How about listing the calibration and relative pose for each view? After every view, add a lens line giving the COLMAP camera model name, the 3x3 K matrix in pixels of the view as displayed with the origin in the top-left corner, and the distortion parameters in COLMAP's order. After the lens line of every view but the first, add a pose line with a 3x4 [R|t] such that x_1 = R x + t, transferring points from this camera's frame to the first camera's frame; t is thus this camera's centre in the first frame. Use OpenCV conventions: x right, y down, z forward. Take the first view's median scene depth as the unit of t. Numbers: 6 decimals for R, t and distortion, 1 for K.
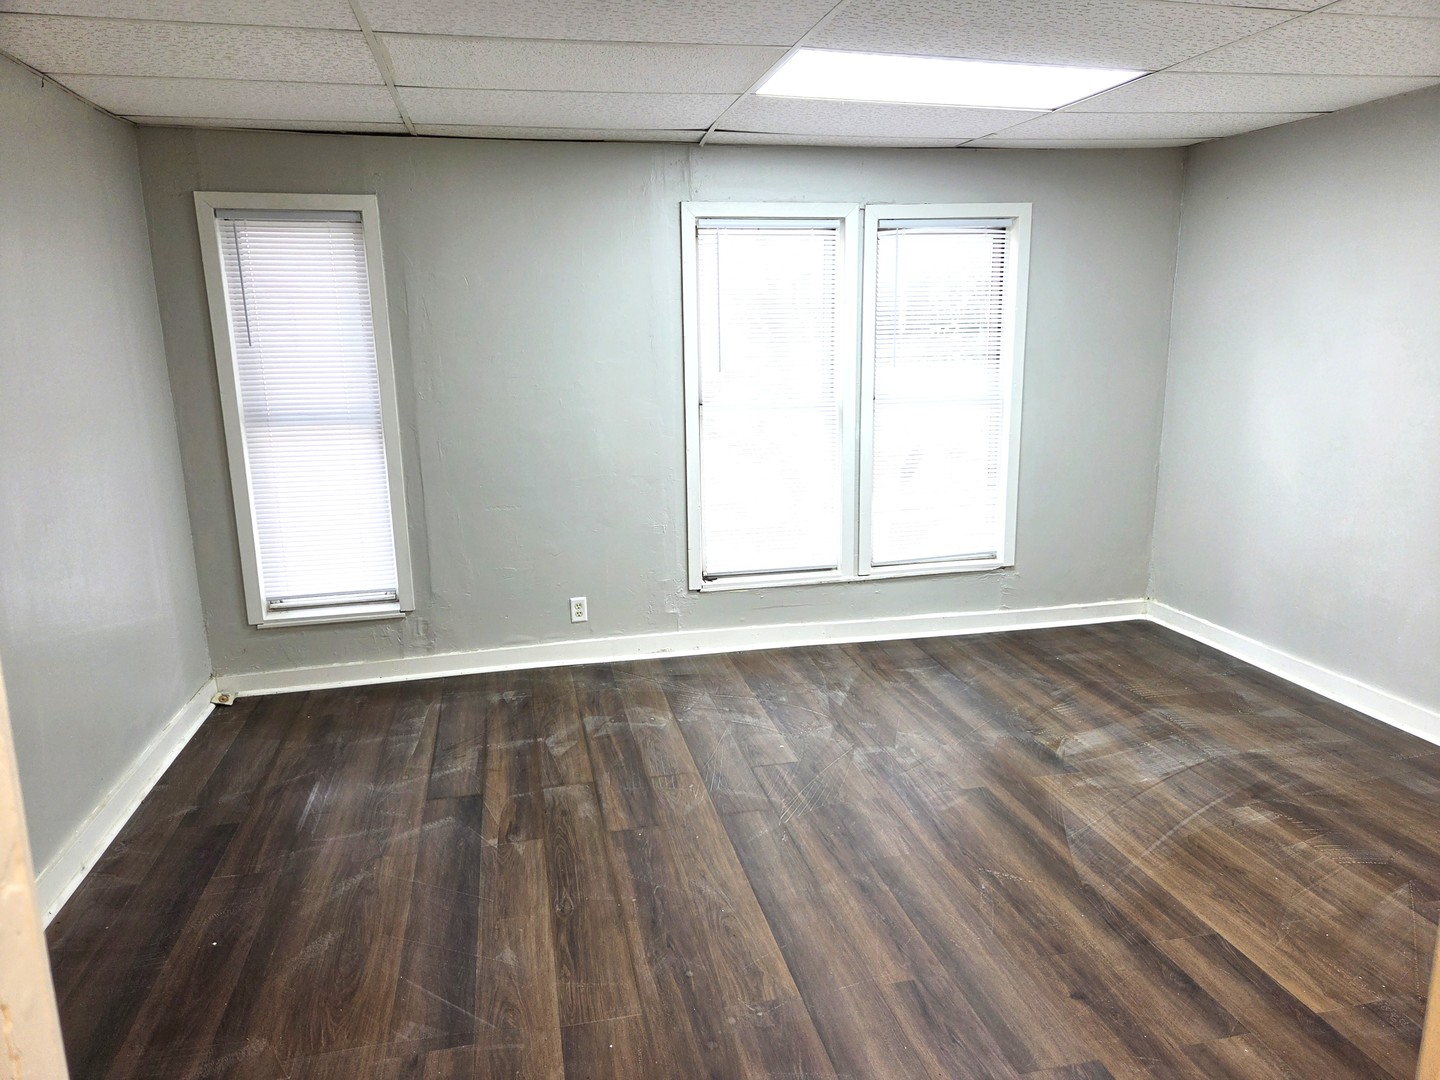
lens RADIAL K [[971.9, 0, 719.4], [0, 971.9, 540.9], [0, 0, 1]] dist [0.071641, -0.049304]
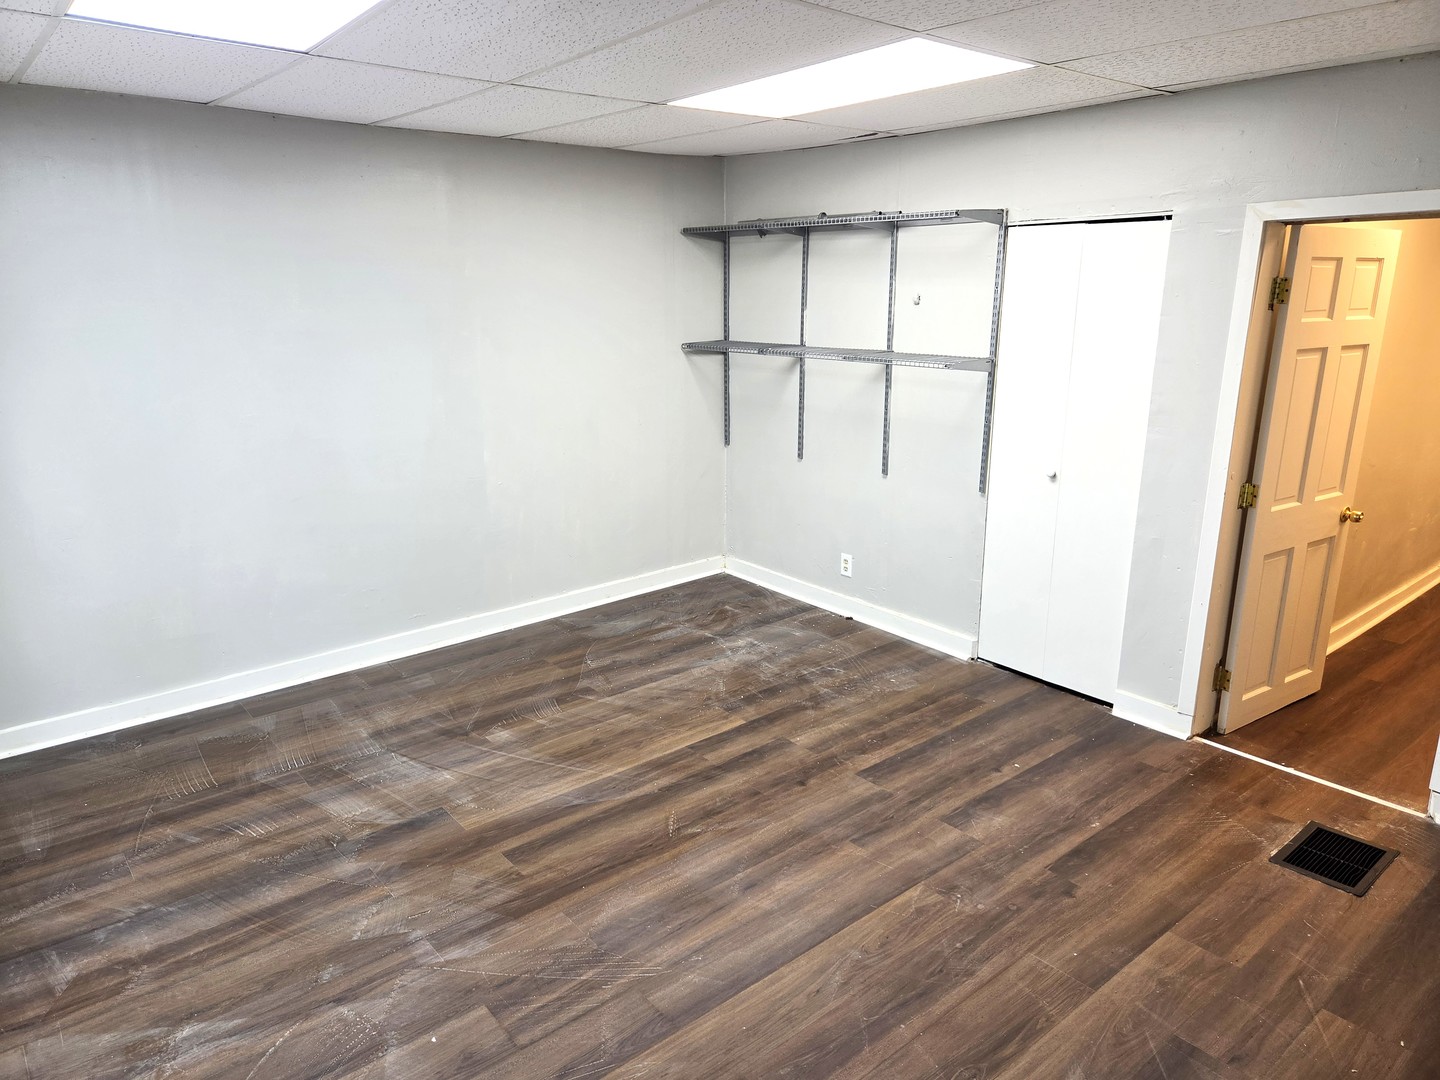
lens RADIAL K [[971.9, 0, 716.8], [0, 971.9, 542.2], [0, 0, 1]] dist [0.071641, -0.049304]
pose [[-0.459382, -0.216071, 0.861558, -0.598032], [0.198977, 0.920278, 0.336892, -0.309433], [-0.865665, 0.326193, -0.379766, 1.201752]]
